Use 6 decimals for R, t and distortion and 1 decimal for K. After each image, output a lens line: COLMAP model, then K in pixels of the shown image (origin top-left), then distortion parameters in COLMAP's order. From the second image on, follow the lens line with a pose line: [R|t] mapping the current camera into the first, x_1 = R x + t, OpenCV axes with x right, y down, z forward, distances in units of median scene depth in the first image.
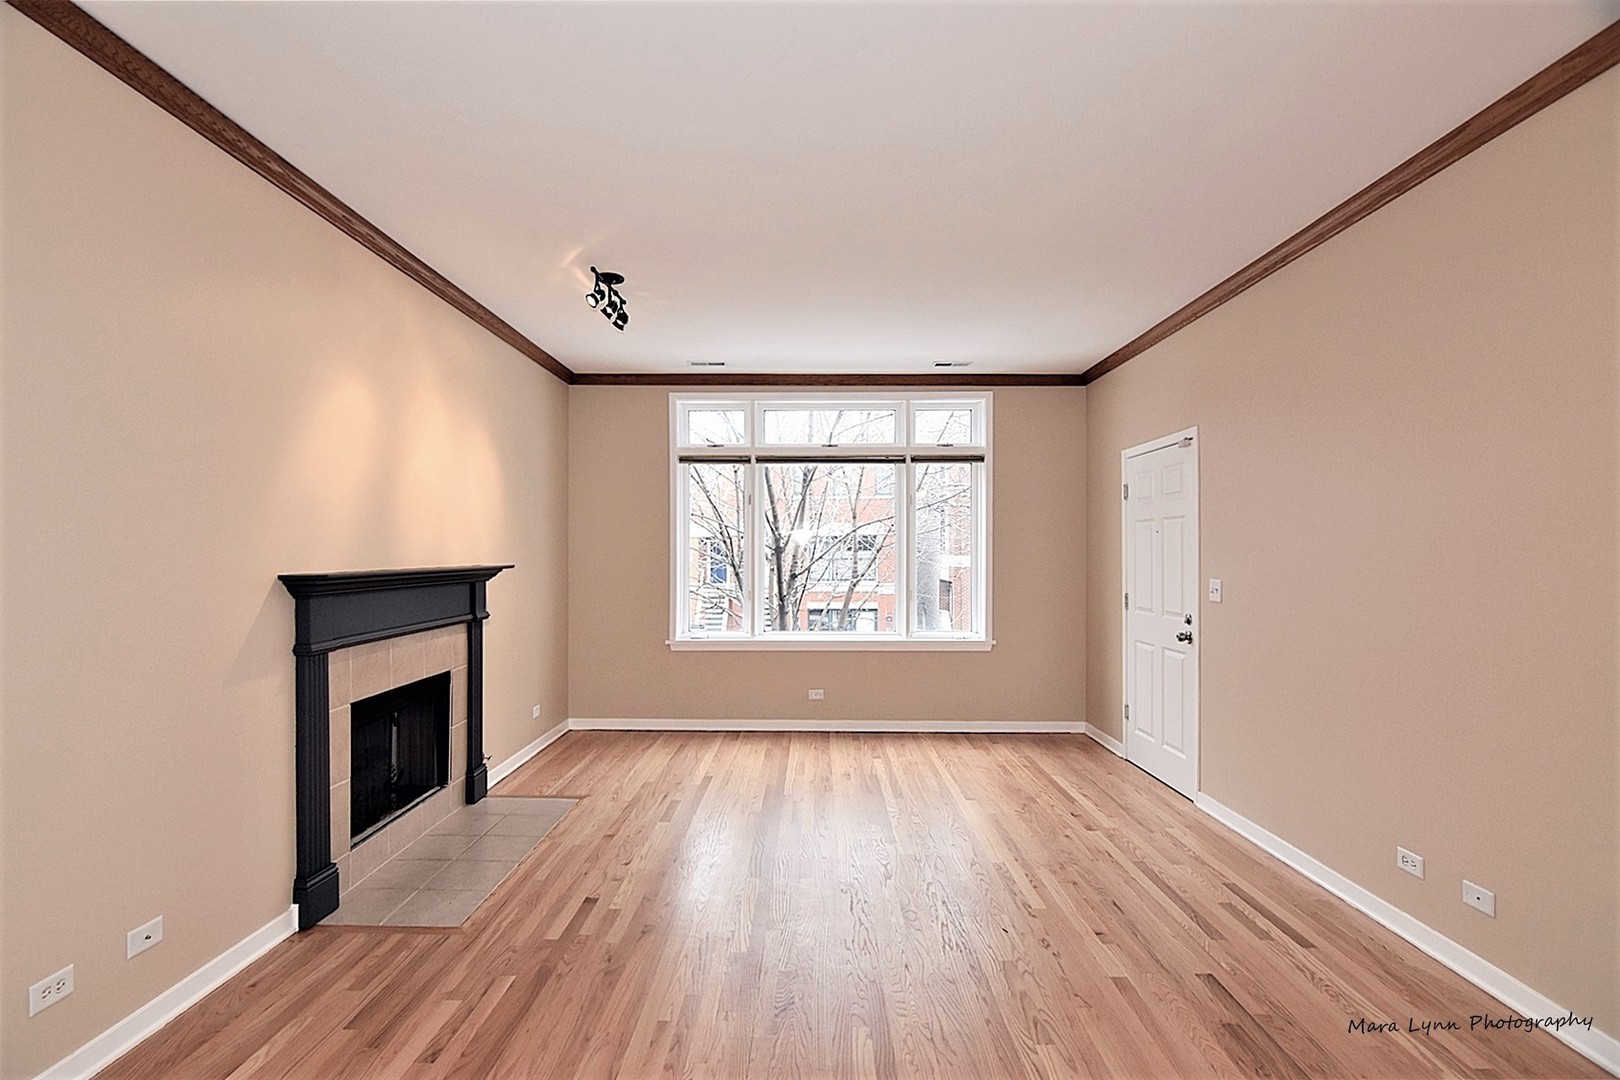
lens RADIAL K [[788.1, 0, 796.4], [0, 788.1, 544.1], [0, 0, 1]] dist [-0.005088, -0.009937]
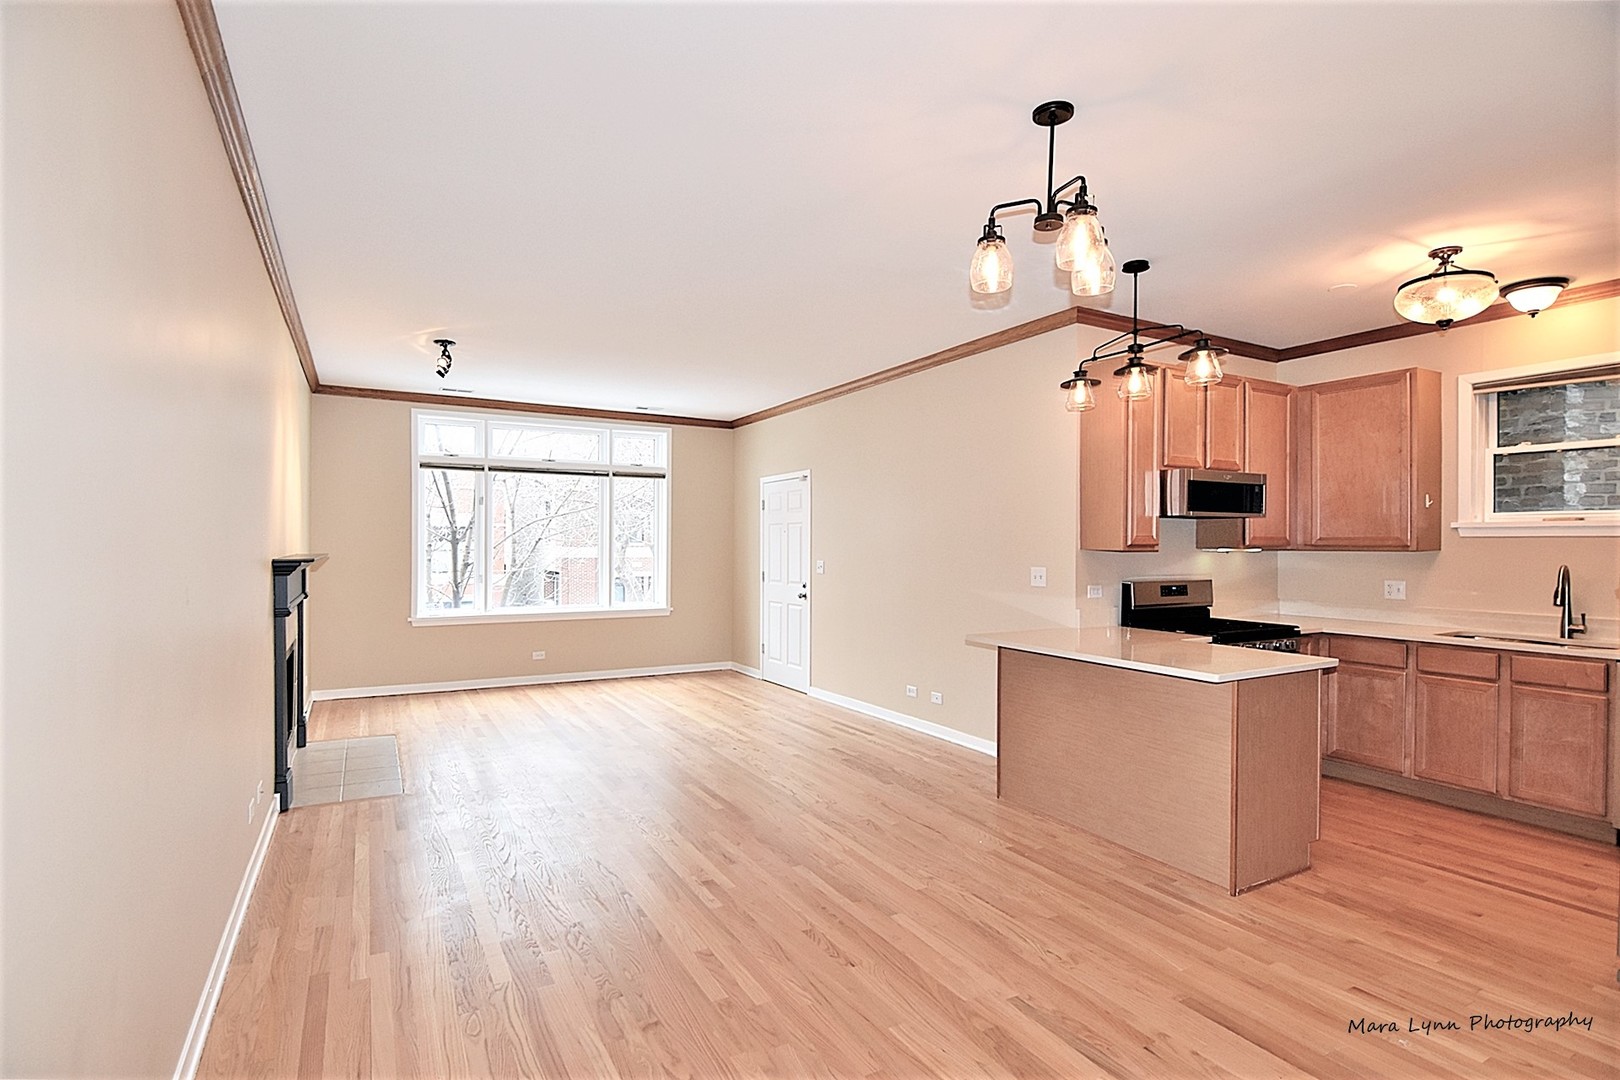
lens RADIAL K [[788.1, 0, 795.0], [0, 788.1, 549.5], [0, 0, 1]] dist [-0.005088, -0.009937]
pose [[0.868738, -0.000388, 0.495271, -0.363615], [-0.008313, 0.999847, 0.015364, -0.005013], [-0.495202, -0.017465, 0.868603, -0.460968]]
